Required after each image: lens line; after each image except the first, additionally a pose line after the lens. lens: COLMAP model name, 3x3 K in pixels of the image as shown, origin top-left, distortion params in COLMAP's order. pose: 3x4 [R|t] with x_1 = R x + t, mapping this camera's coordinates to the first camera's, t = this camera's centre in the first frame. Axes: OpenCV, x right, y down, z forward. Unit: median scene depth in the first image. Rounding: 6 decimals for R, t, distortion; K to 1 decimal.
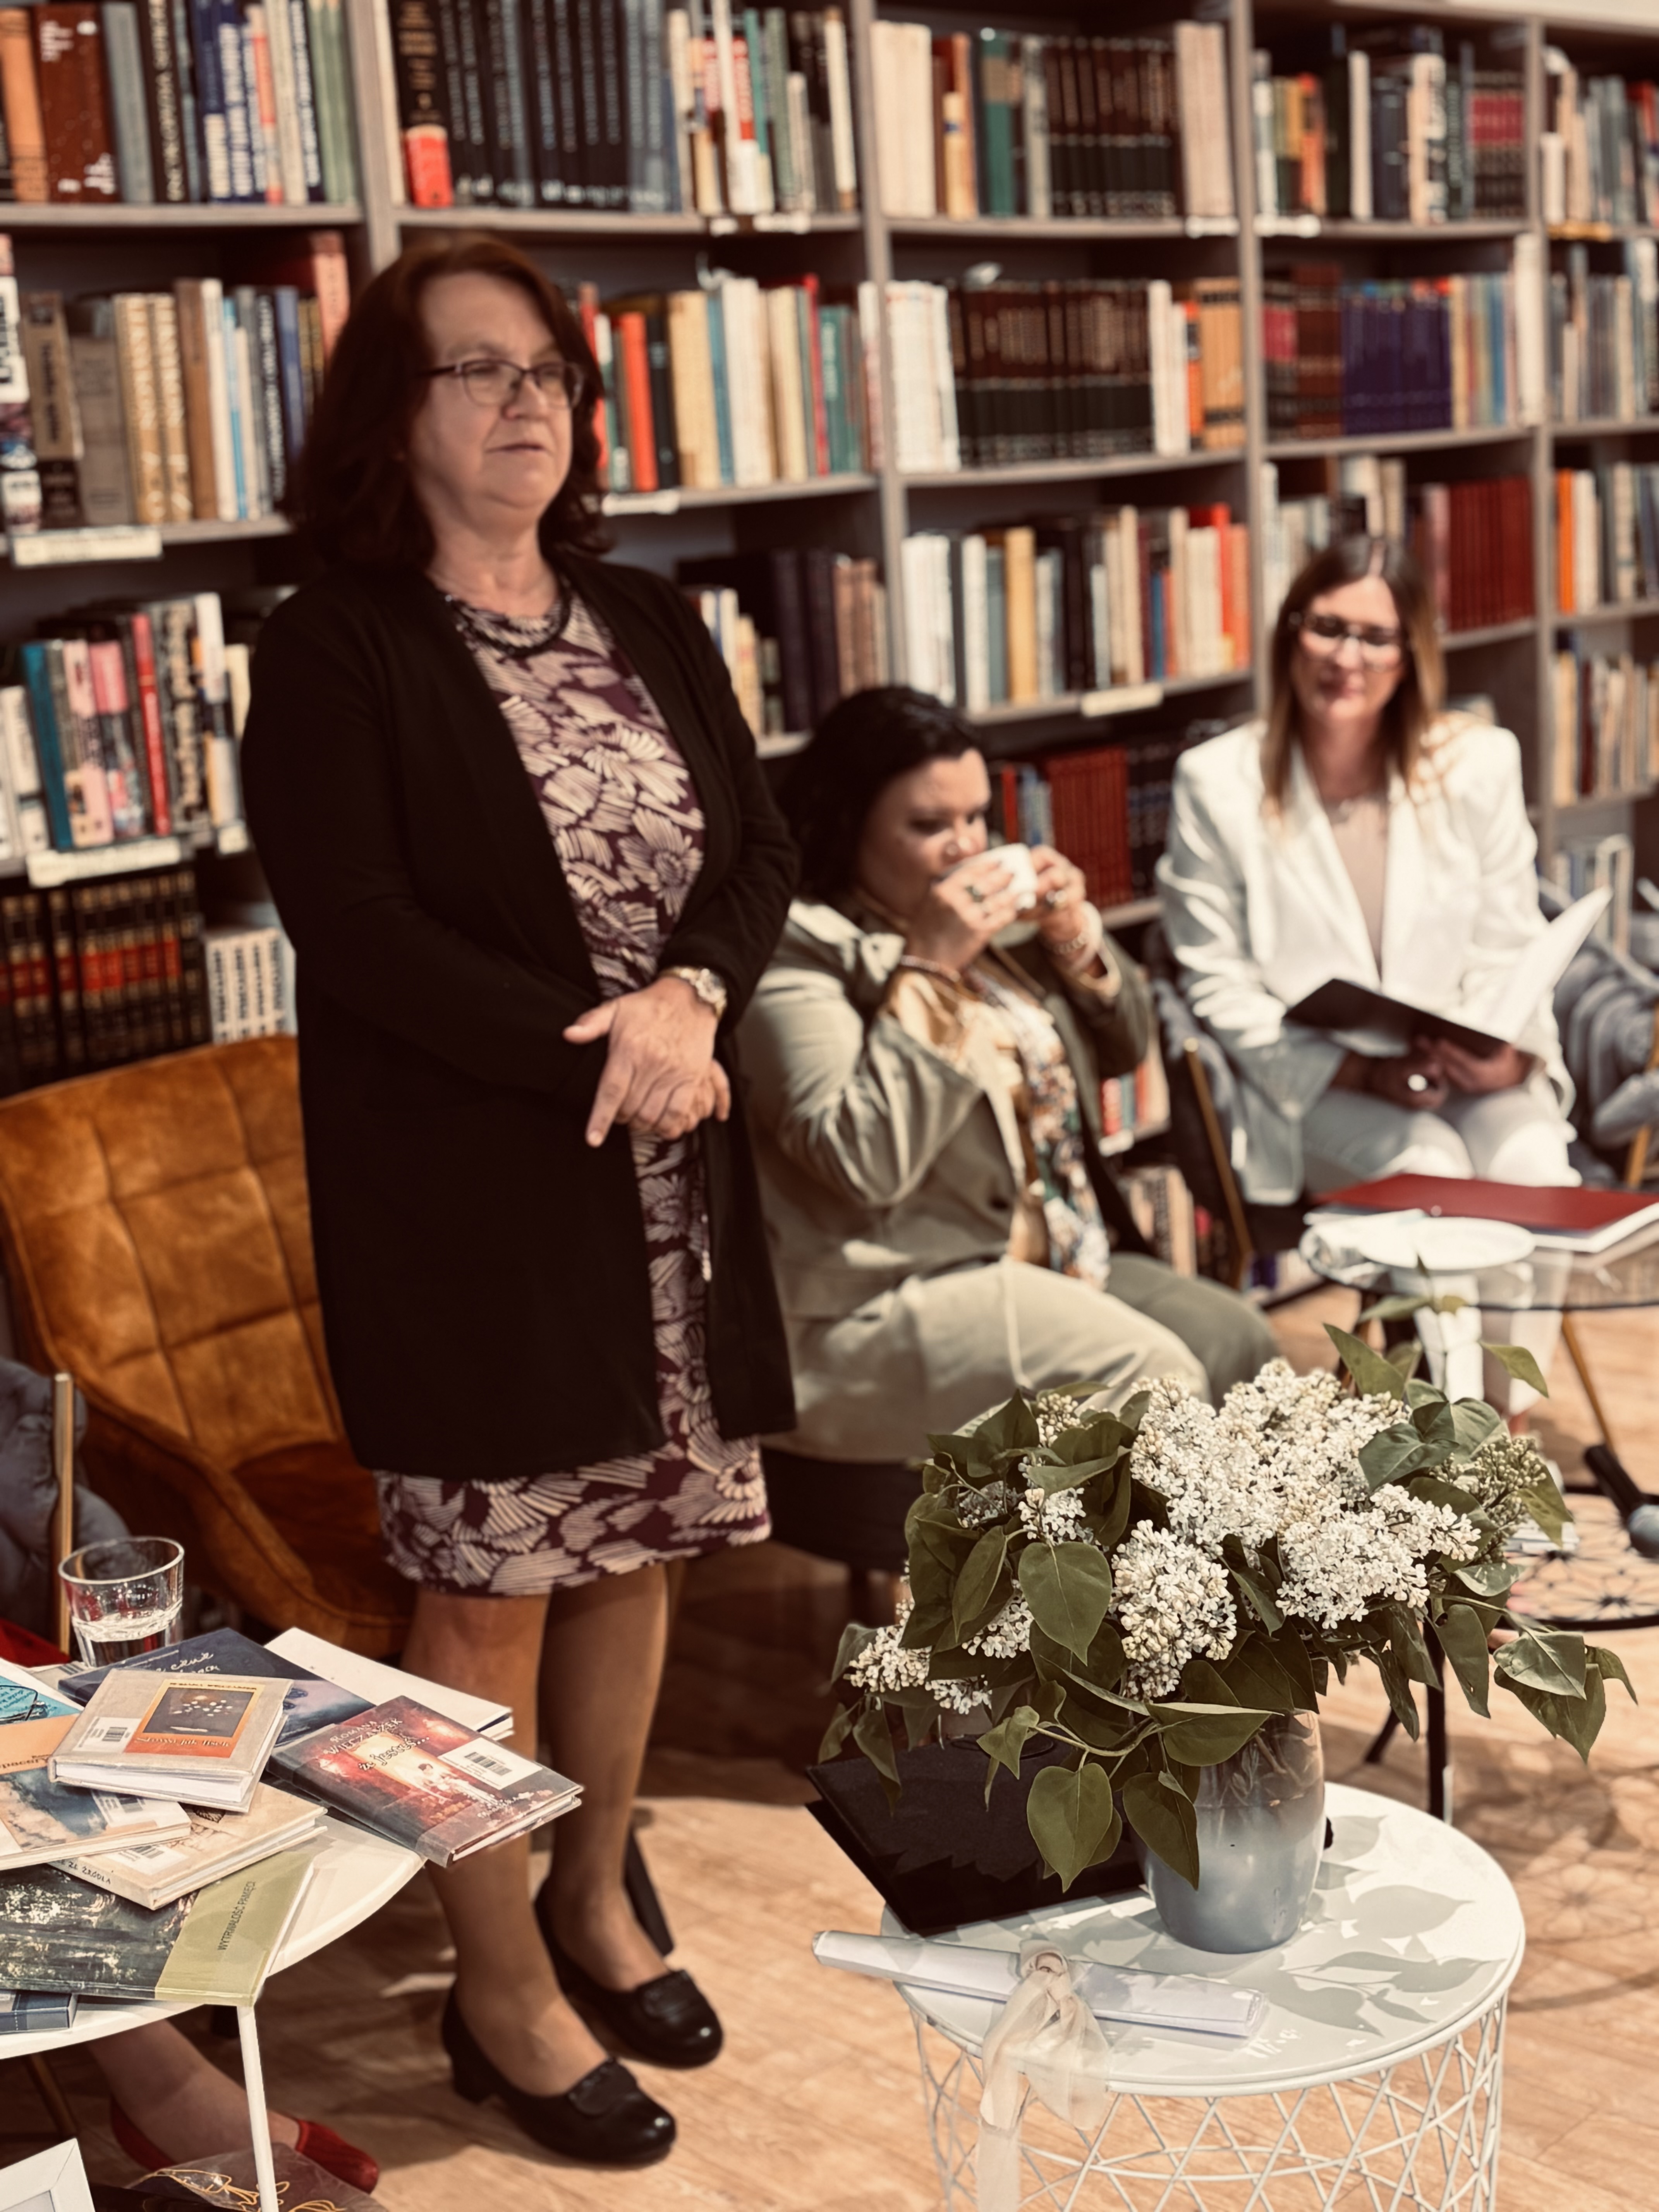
lens RADIAL K [[2929.2, 0, 827.0], [0, 2929.2, 1115.1], [0, 0, 1]] dist [0.051175, 0.000000]
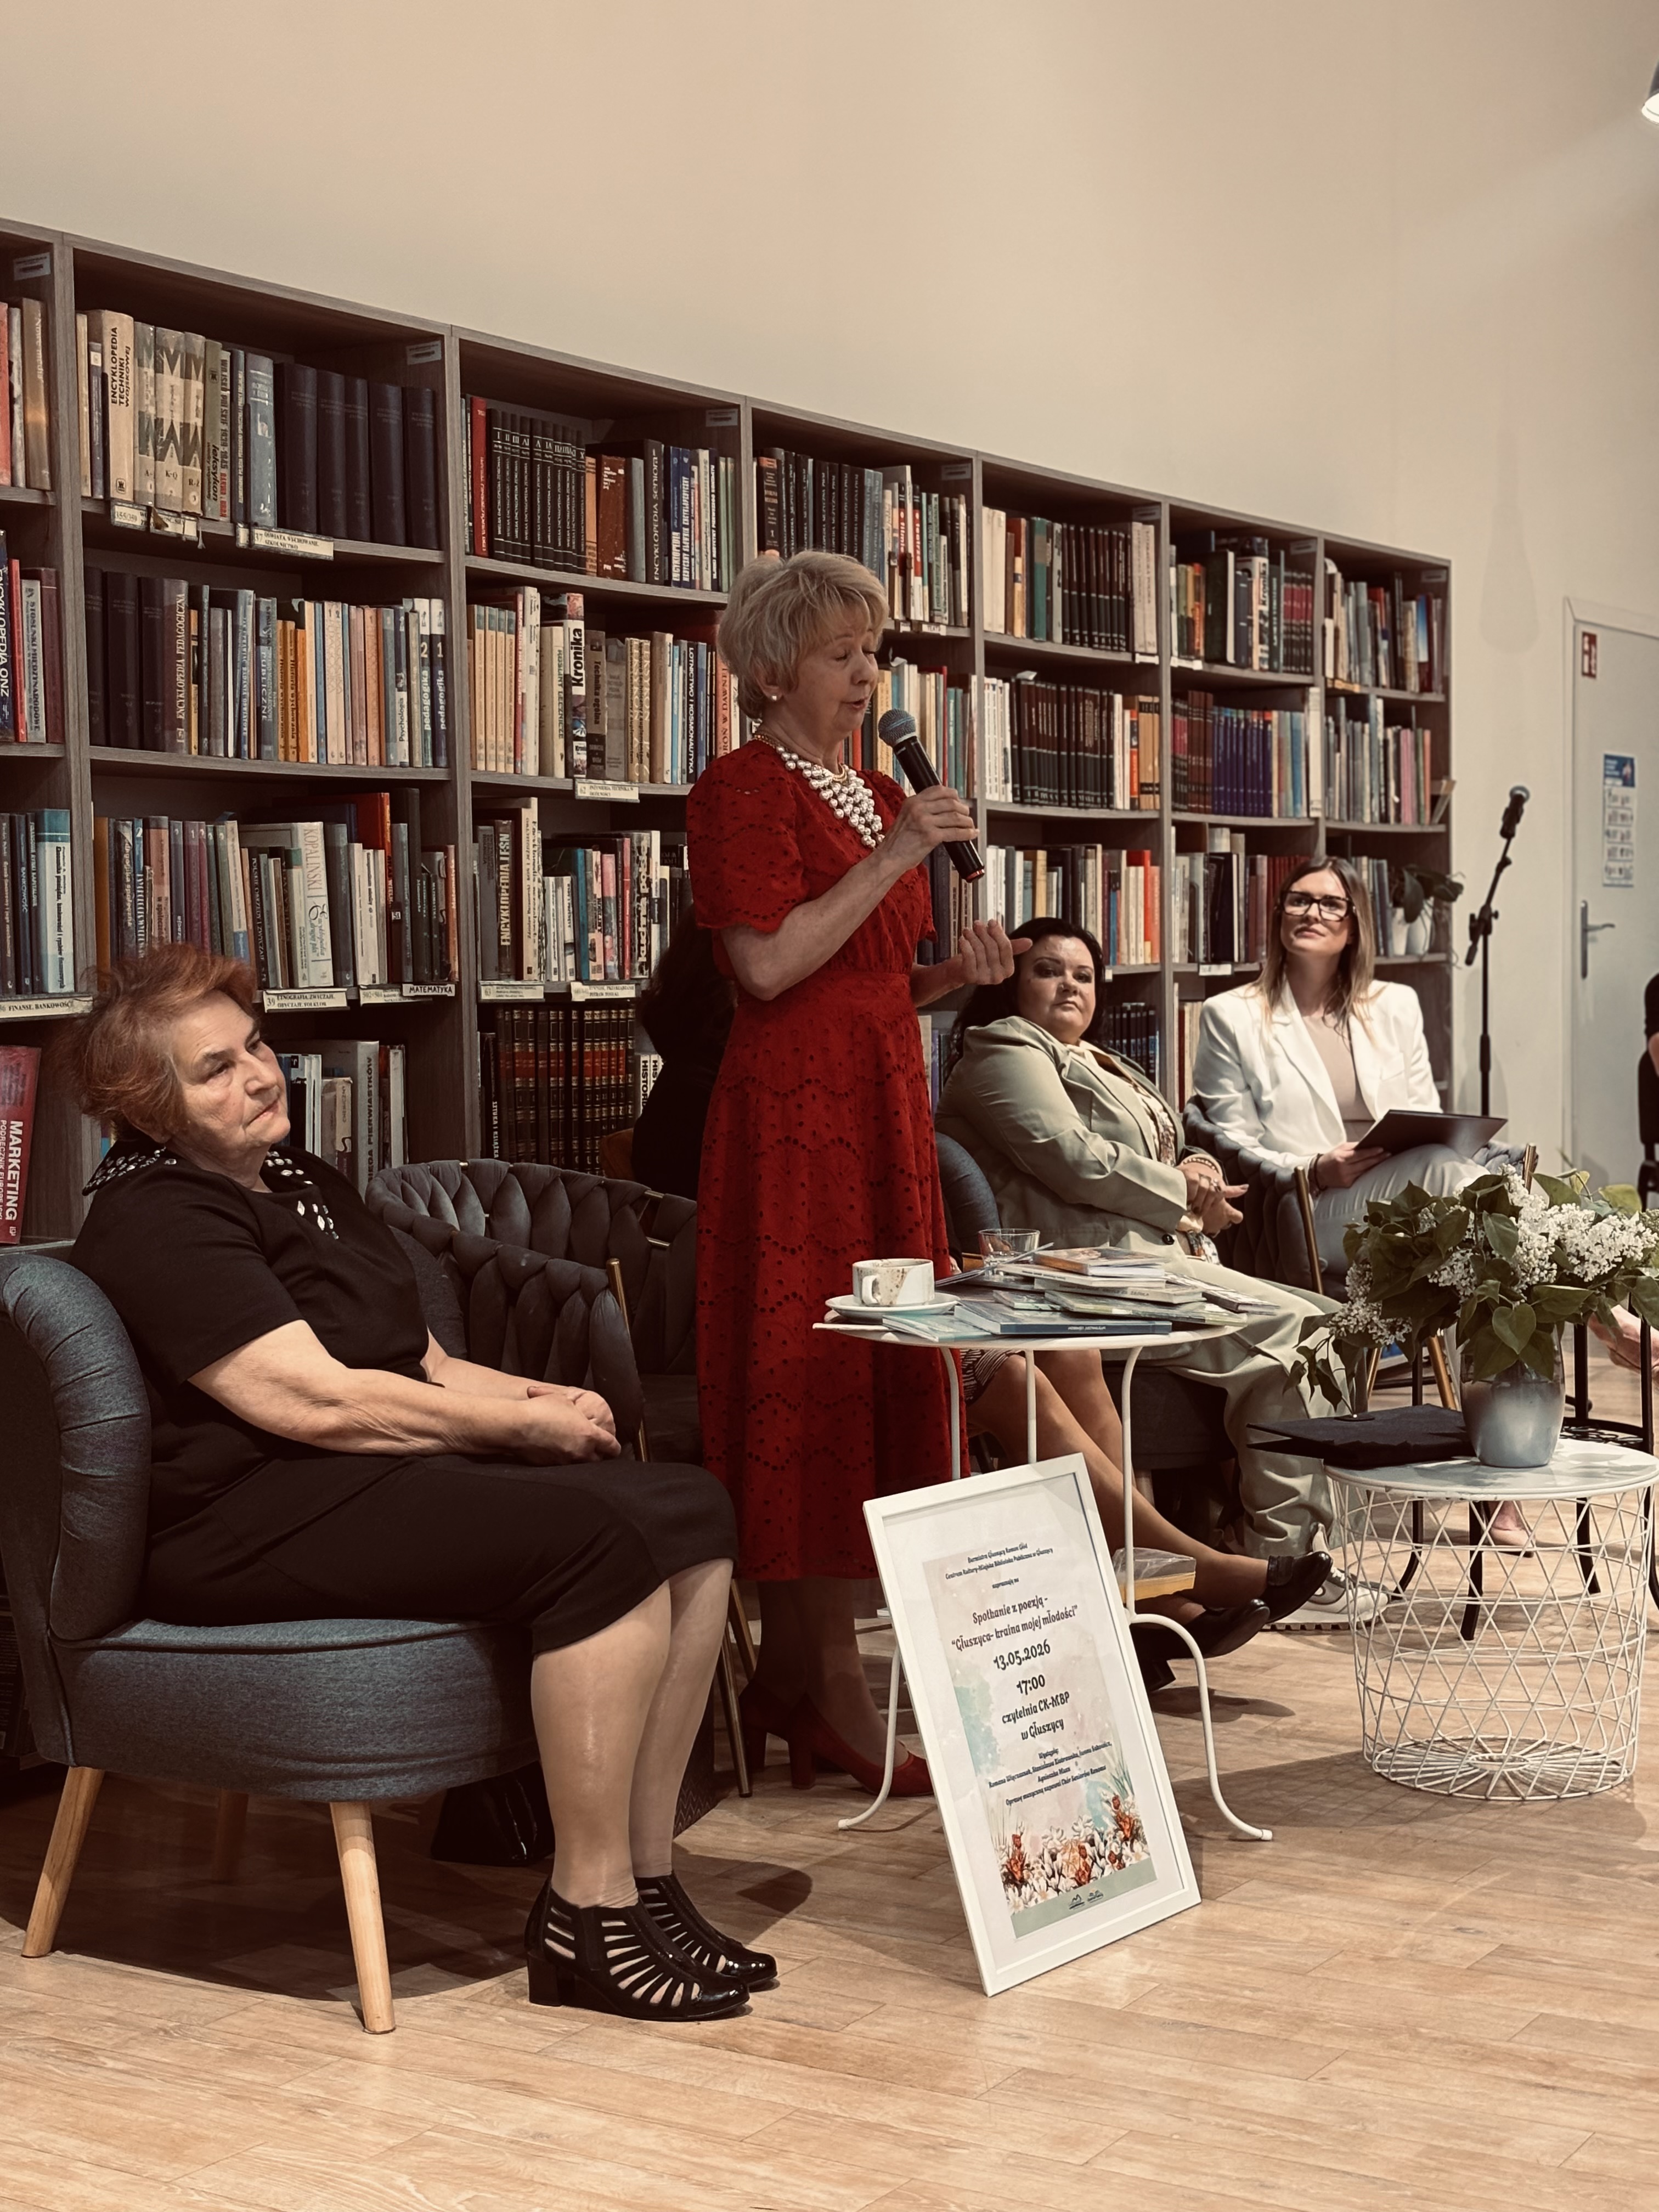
lens RADIAL K [[3252.9, 0, 837.5], [0, 3252.9, 1093.4], [0, 0, 1]] dist [0.314702, 0.000000]
pose [[0.975207, 0.042149, 0.217244, -0.428003], [-0.002699, 0.983887, -0.178773, 0.232749], [-0.221279, 0.173755, 0.959607, -0.559743]]
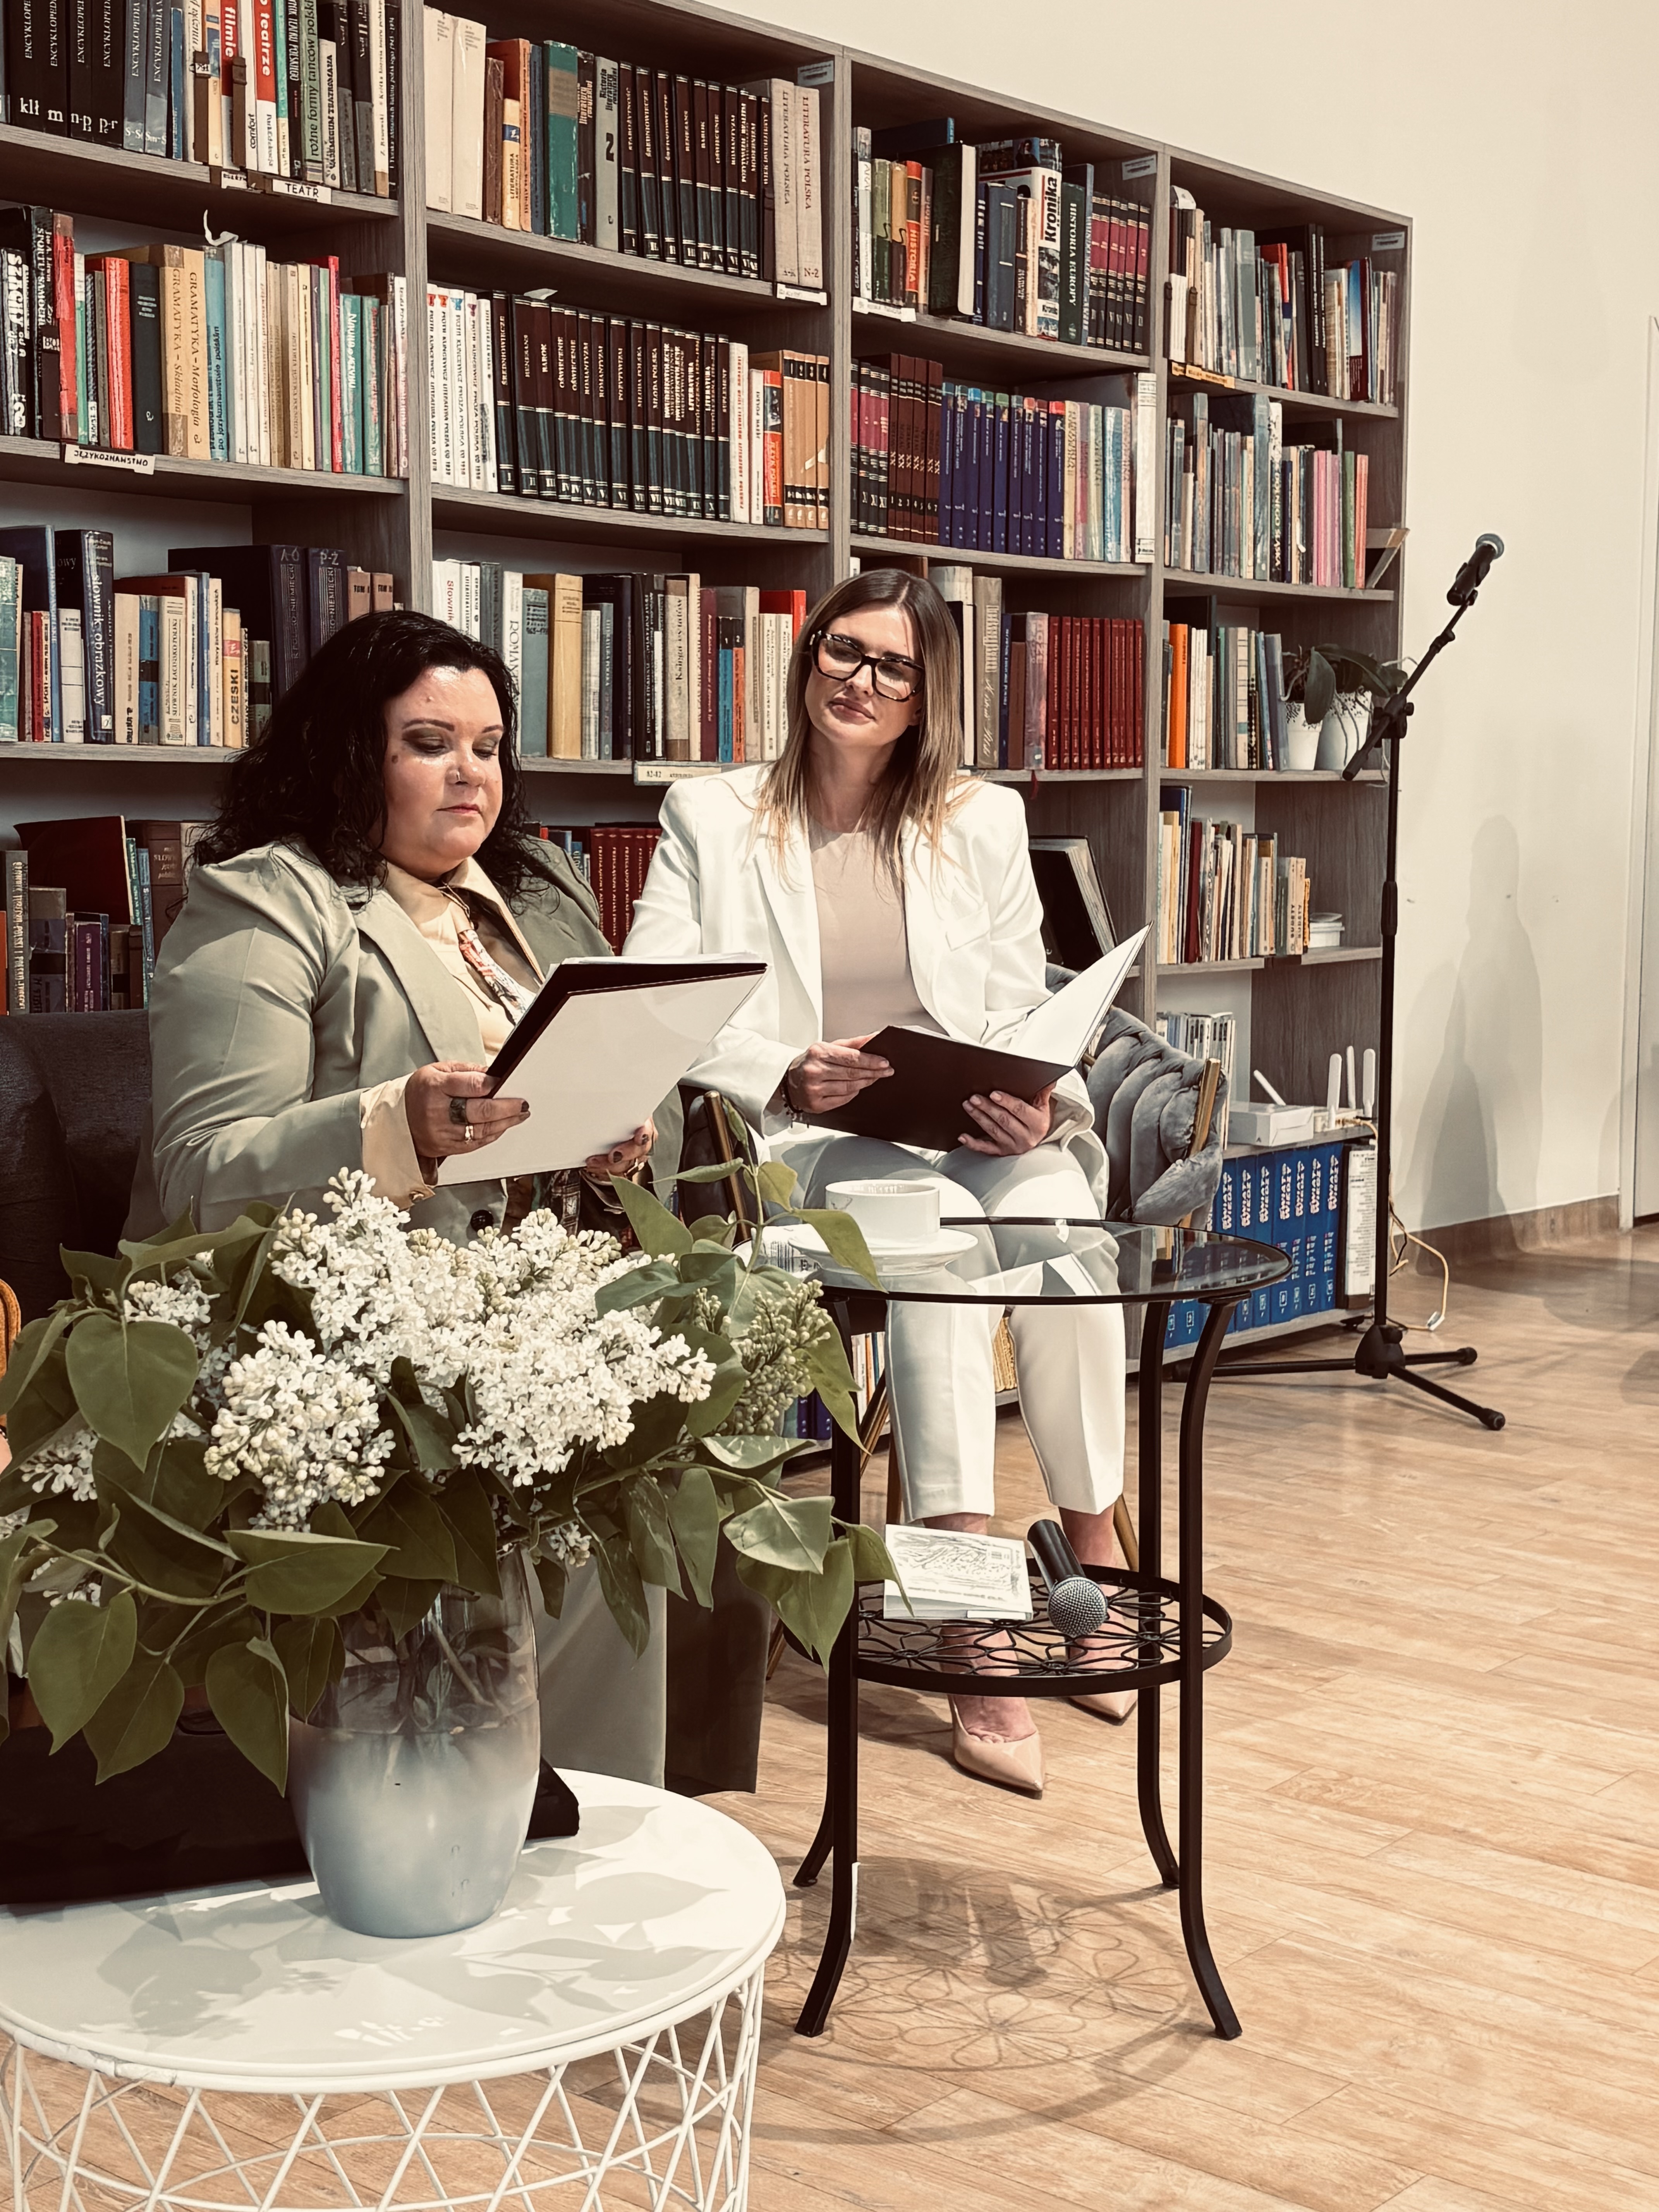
lens RADIAL K [[2929.2, 0, 785.9], [0, 2929.2, 1153.8], [0, 0, 1]] dist [0.051175, 0.000000]
pose [[0.995036, 0.063529, 0.076593, 0.085768], [-0.055984, 0.993716, -0.096926, 0.077374], [-0.082270, 0.092157, 0.992340, 0.107834]]
